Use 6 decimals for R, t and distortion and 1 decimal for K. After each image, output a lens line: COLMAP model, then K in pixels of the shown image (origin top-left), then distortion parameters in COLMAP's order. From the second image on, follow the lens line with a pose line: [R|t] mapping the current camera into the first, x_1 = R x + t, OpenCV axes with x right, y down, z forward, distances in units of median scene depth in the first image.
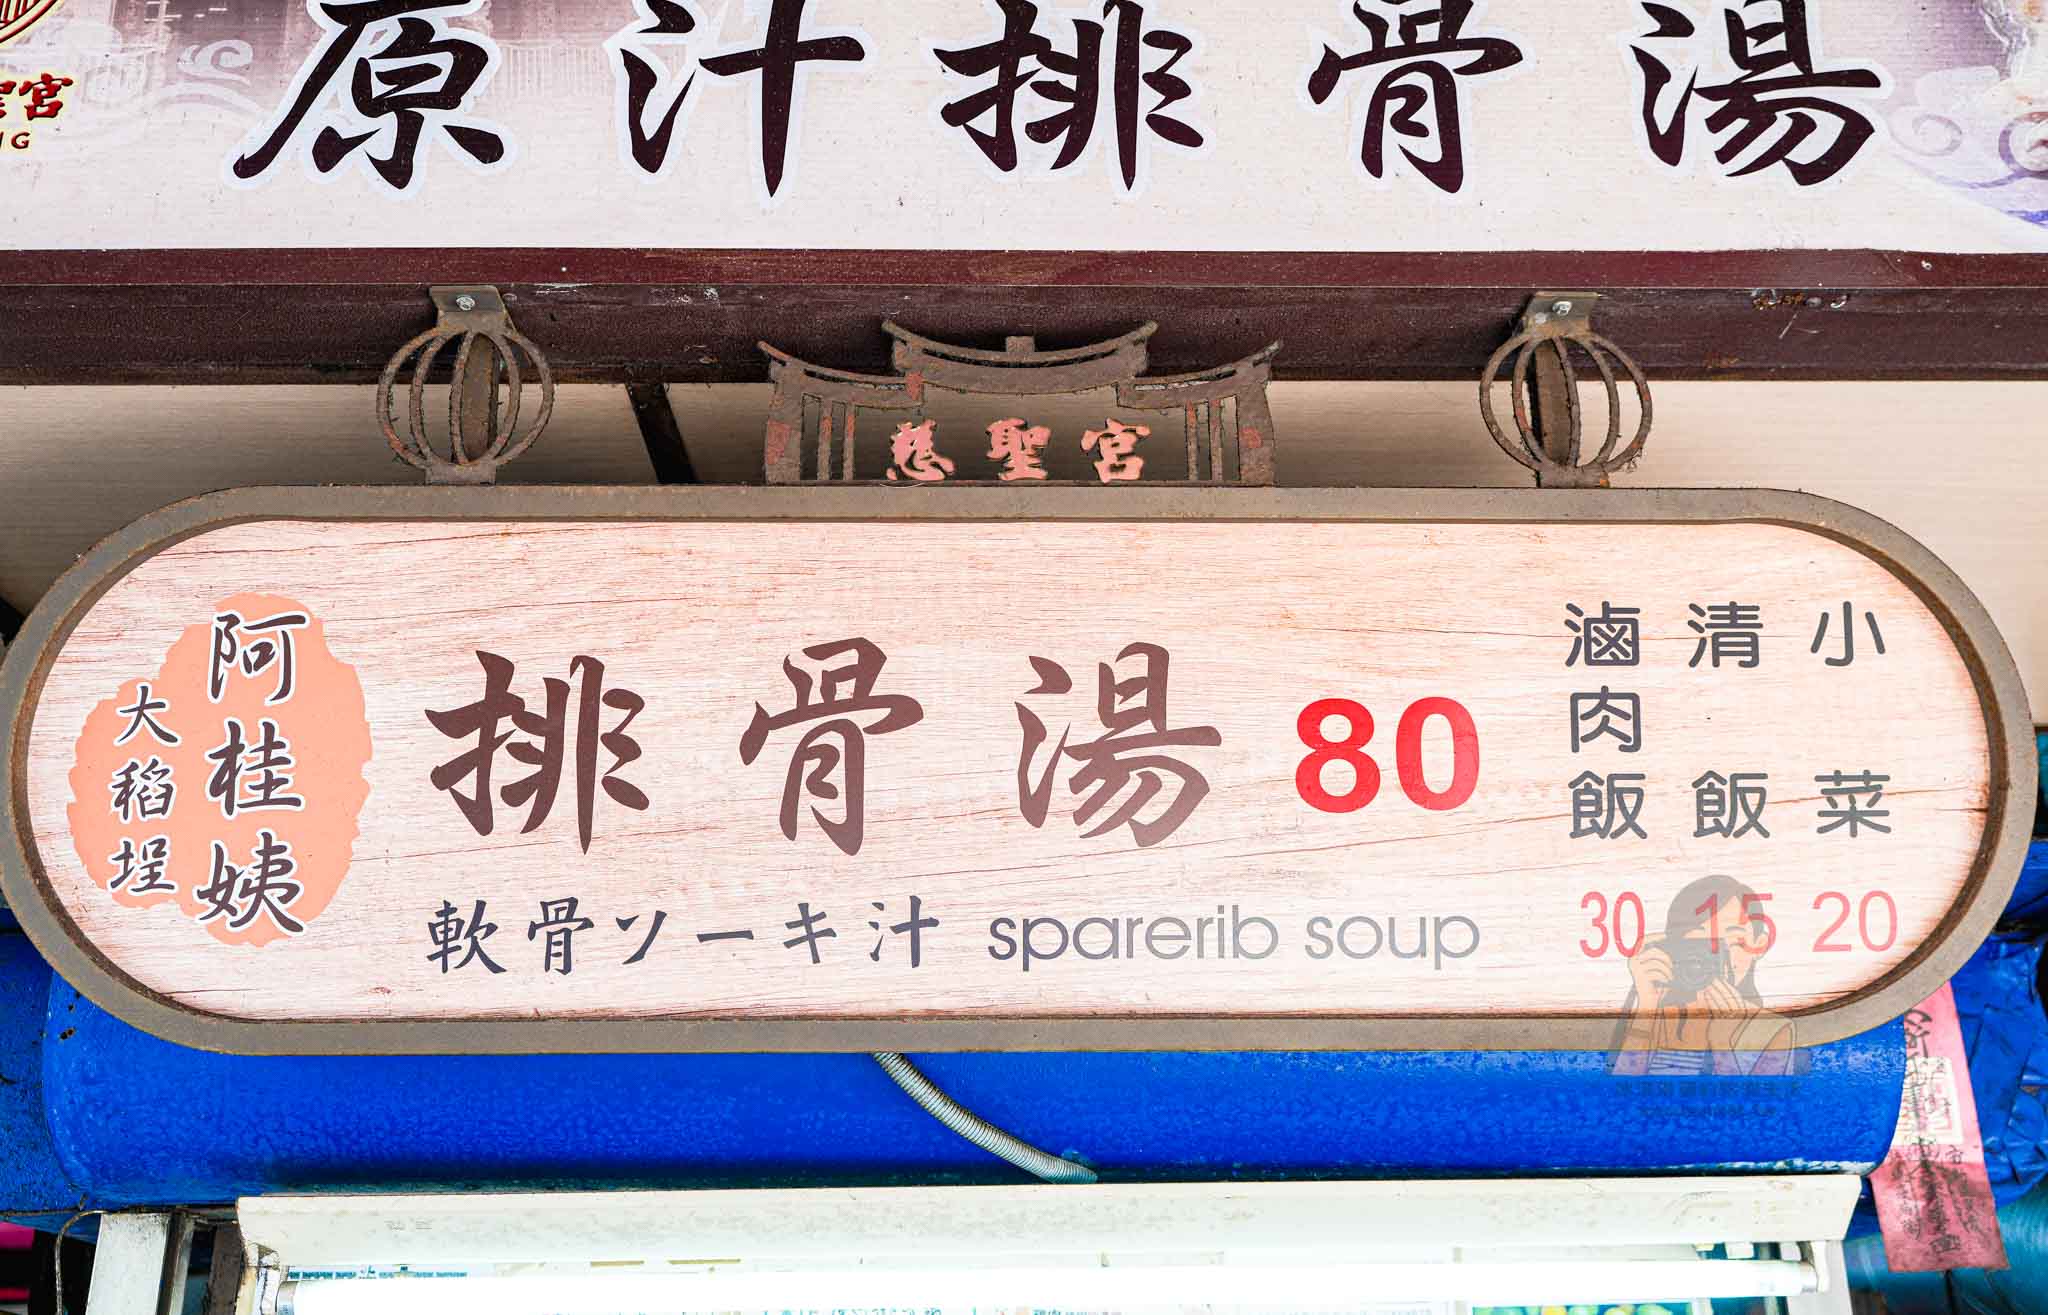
lens RADIAL K [[2120.5, 0, 1024.0], [0, 2120.5, 657.5], [0, 0, 1]] dist [-0.001852, 0.004978]
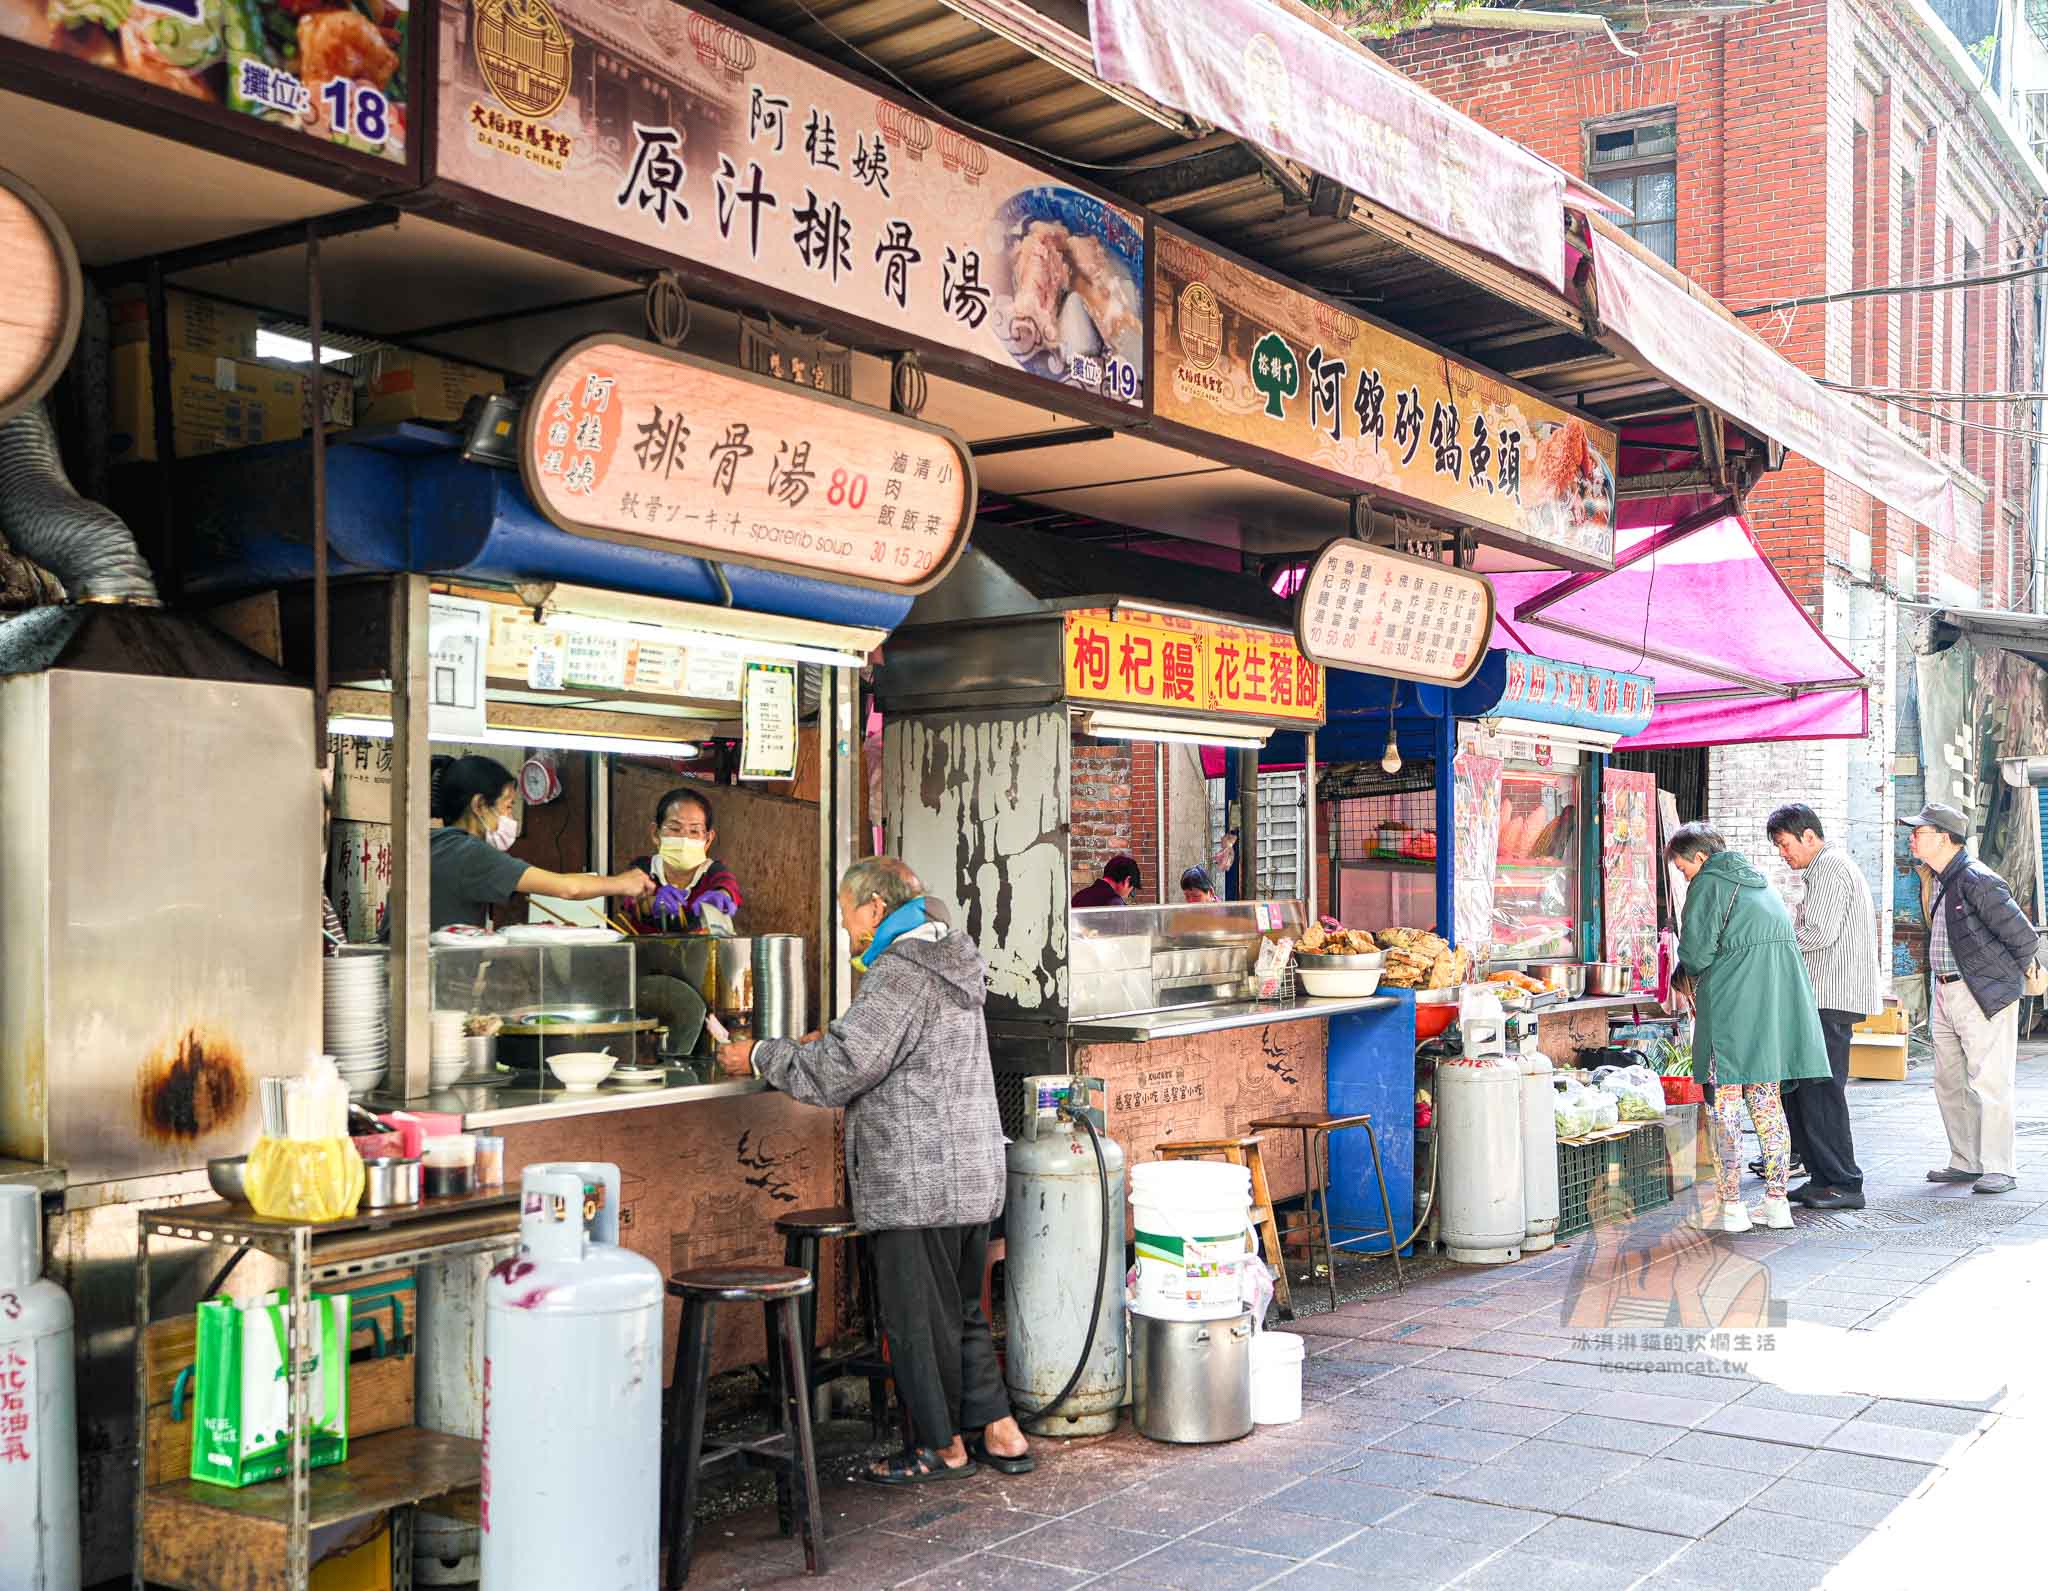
lens RADIAL K [[2293.8, 0, 1024.0], [0, 2293.8, 795.5], [0, 0, 1]] dist [0.003632, 0.005242]
pose [[0.576492, 0.045121, 0.815856, -2.325409], [-0.315365, 0.933397, 0.171218, -0.186266], [-0.753792, -0.355998, 0.552325, -1.168630]]
